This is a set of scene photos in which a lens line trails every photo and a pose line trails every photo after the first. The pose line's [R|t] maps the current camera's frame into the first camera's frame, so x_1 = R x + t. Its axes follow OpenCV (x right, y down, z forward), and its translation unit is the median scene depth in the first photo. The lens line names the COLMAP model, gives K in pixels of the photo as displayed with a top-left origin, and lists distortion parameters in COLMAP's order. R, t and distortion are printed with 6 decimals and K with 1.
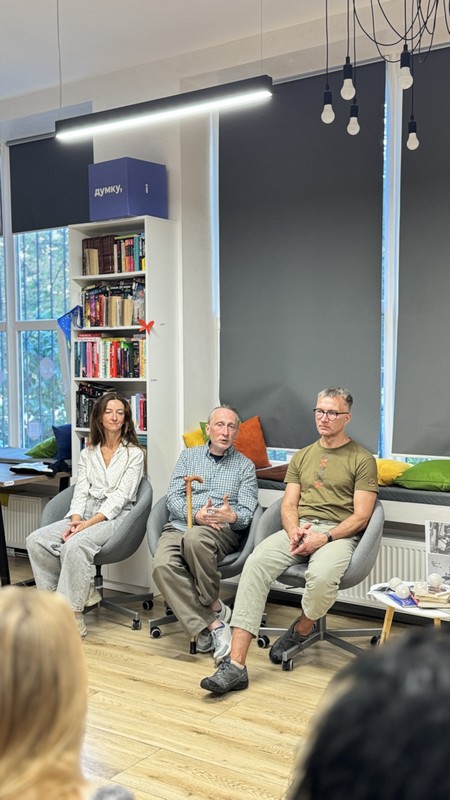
lens RADIAL K [[875.9, 0, 225.0], [0, 875.9, 400.0], [0, 0, 1]] dist [0.117315, -0.001991]
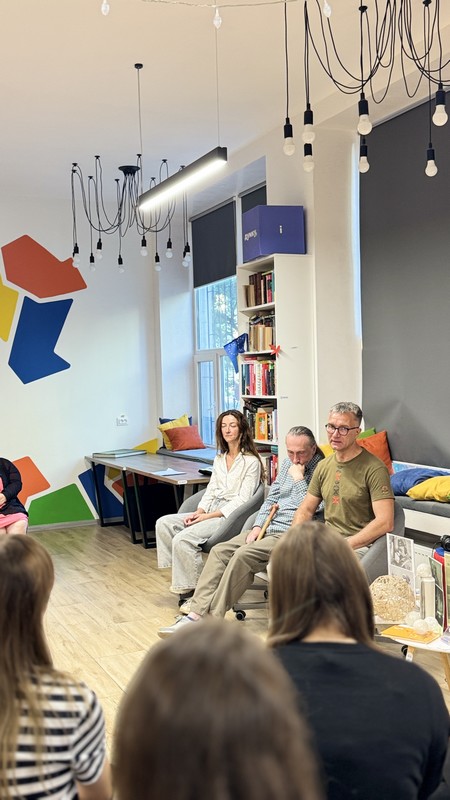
lens RADIAL K [[875.9, 0, 225.0], [0, 875.9, 400.0], [0, 0, 1]] dist [0.117315, -0.001991]
pose [[0.860414, -0.004744, -0.509573, 0.417444], [-0.000562, 0.999947, -0.010260, -0.007412], [0.509595, 0.009114, 0.860366, -0.012072]]
